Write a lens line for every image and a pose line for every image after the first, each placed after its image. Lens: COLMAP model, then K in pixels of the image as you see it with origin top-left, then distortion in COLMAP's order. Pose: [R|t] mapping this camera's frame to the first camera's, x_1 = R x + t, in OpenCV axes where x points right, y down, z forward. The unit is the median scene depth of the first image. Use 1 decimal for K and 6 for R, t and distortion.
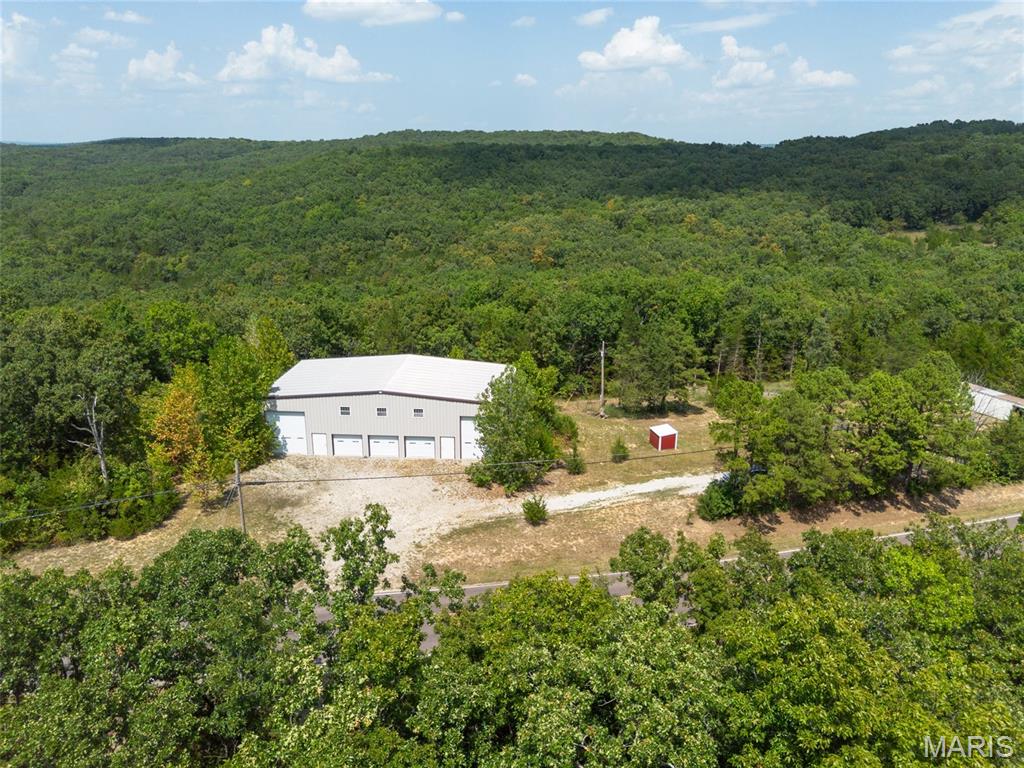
lens RADIAL K [[729.2, 0, 511.2], [0, 729.2, 382.6], [0, 0, 1]] dist [0.055028, -0.043735]
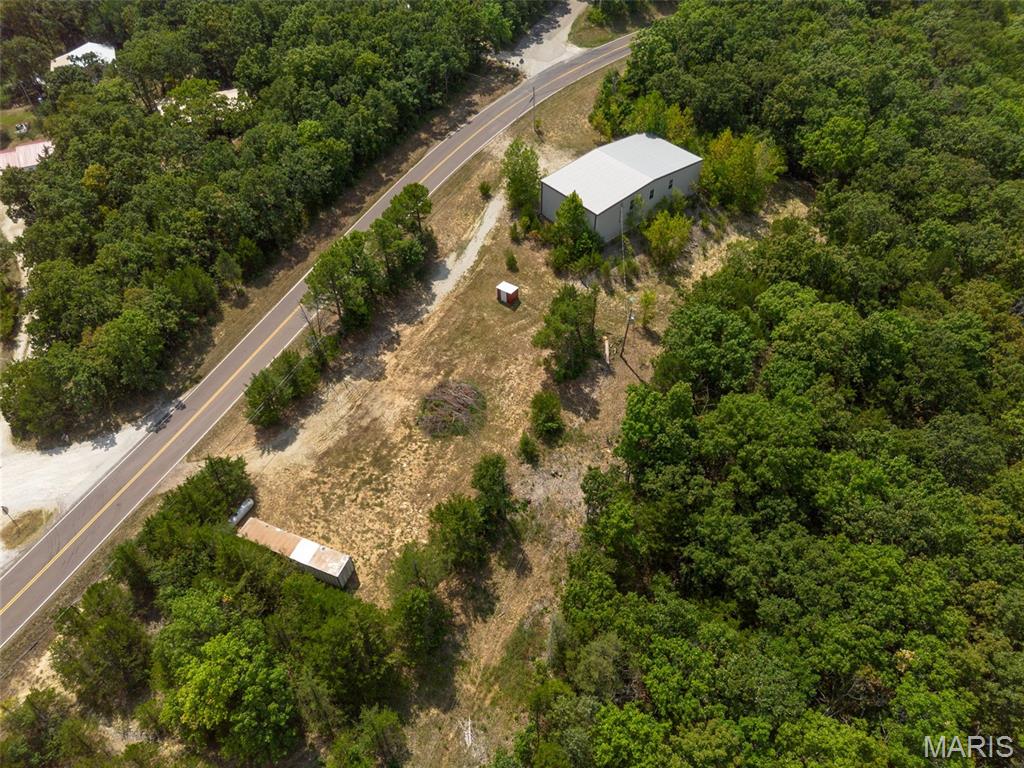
lens RADIAL K [[729.2, 0, 510.4], [0, 729.2, 381.3], [0, 0, 1]] dist [0.055028, -0.043735]
pose [[-0.715398, 0.503517, -0.484434, 0.256205], [-0.208401, 0.507996, 0.835768, -0.264154], [0.666914, 0.698864, -0.258486, 0.399854]]
